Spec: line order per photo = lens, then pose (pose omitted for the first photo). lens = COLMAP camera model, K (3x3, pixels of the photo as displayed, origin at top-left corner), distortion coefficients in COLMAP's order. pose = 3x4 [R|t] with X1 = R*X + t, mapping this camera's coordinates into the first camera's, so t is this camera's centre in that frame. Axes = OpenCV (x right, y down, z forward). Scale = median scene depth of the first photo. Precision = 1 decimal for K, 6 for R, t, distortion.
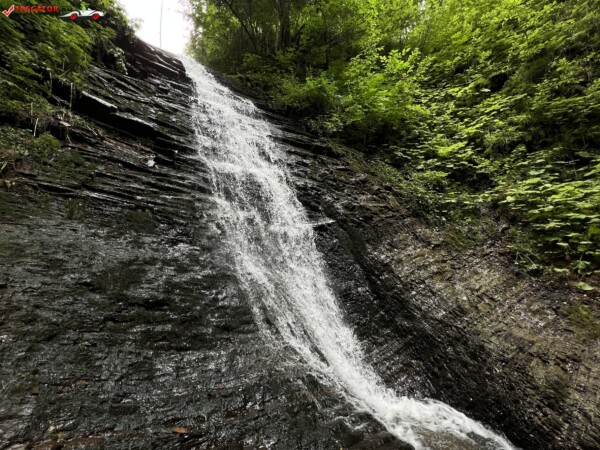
lens RADIAL K [[241.1, 0, 299.8], [0, 241.1, 226.2], [0, 0, 1]] dist [-0.001413, 0.000351]
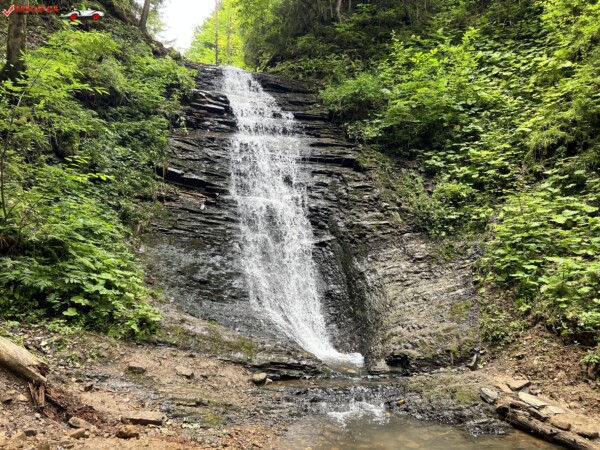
lens RADIAL K [[454.7, 0, 300.6], [0, 454.7, 224.3], [0, 0, 1]] dist [0.060958, -0.071496]
pose [[0.932218, -0.016894, -0.361503, 0.963777], [0.018630, 0.999826, 0.001315, -0.113161], [0.361417, -0.007960, 0.932370, -1.419307]]
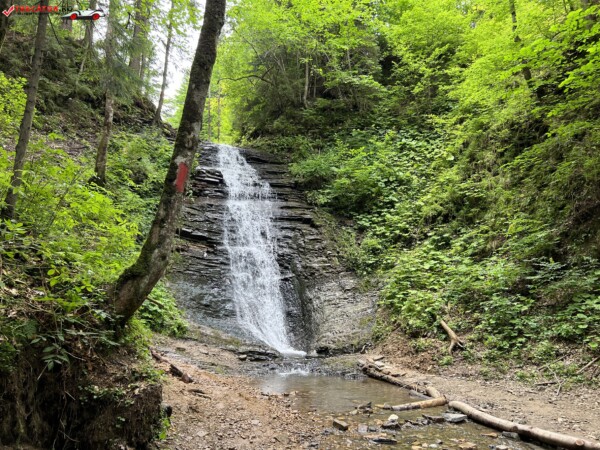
lens RADIAL K [[454.7, 0, 301.8], [0, 454.7, 224.3], [0, 0, 1]] dist [0.060958, -0.071496]
pose [[0.944963, -0.032874, -0.325521, 1.560345], [0.016768, 0.998498, -0.052161, -0.265180], [0.326747, 0.043832, 0.944095, -2.620423]]
